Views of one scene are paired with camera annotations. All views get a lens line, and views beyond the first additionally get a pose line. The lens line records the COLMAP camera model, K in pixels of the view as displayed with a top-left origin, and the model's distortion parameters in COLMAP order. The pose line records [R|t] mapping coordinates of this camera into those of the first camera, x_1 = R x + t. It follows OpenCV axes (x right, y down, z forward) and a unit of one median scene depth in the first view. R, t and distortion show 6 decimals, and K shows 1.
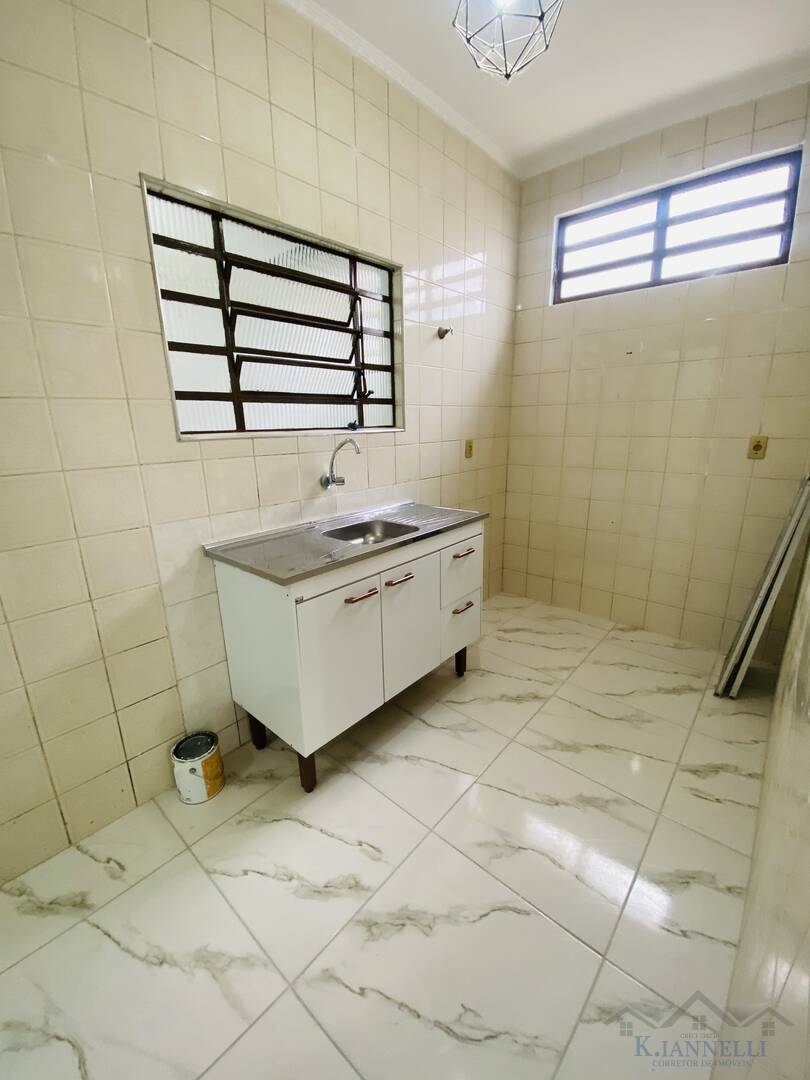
lens RADIAL K [[440.3, 0, 403.9], [0, 440.3, 535.9], [0, 0, 1]] dist [0.001761, -0.013172]
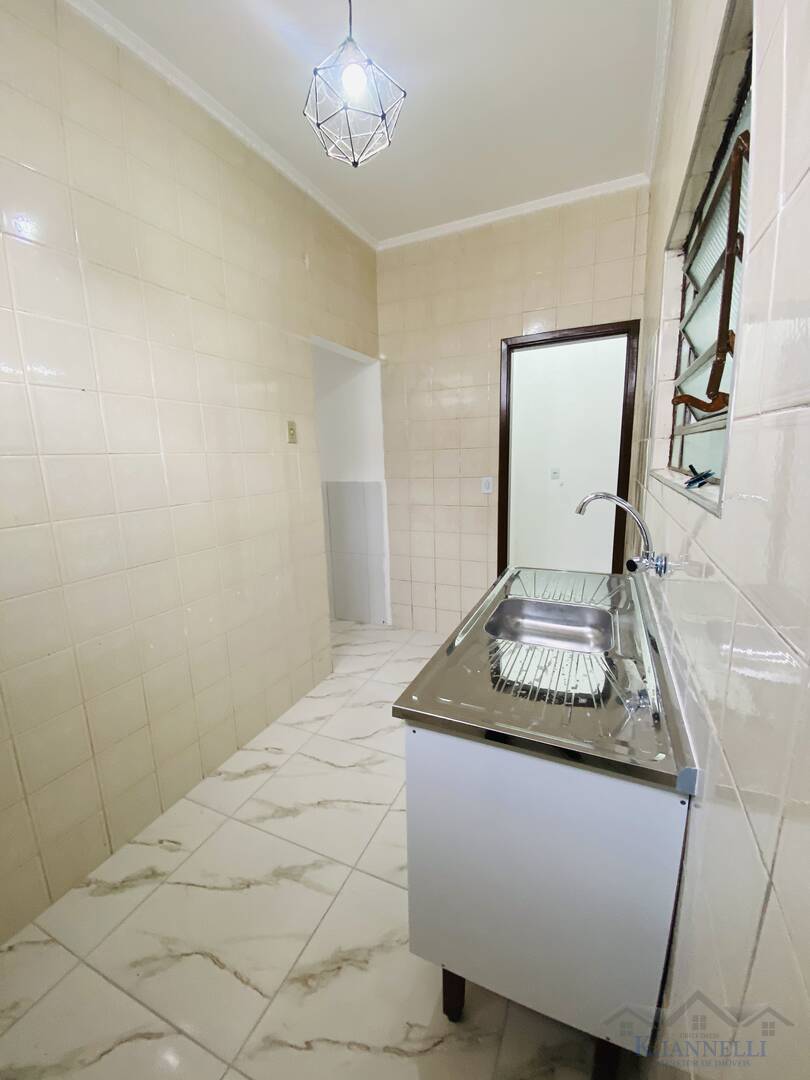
lens RADIAL K [[430.1, 0, 400.6], [0, 430.1, 535.9], [0, 0, 1]] dist [-0.000315, -0.013034]
pose [[-0.956975, 0.105532, -0.270300, 0.347071], [-0.021760, 0.902799, 0.429512, -0.467771], [0.289354, 0.416914, -0.861659, 1.612036]]
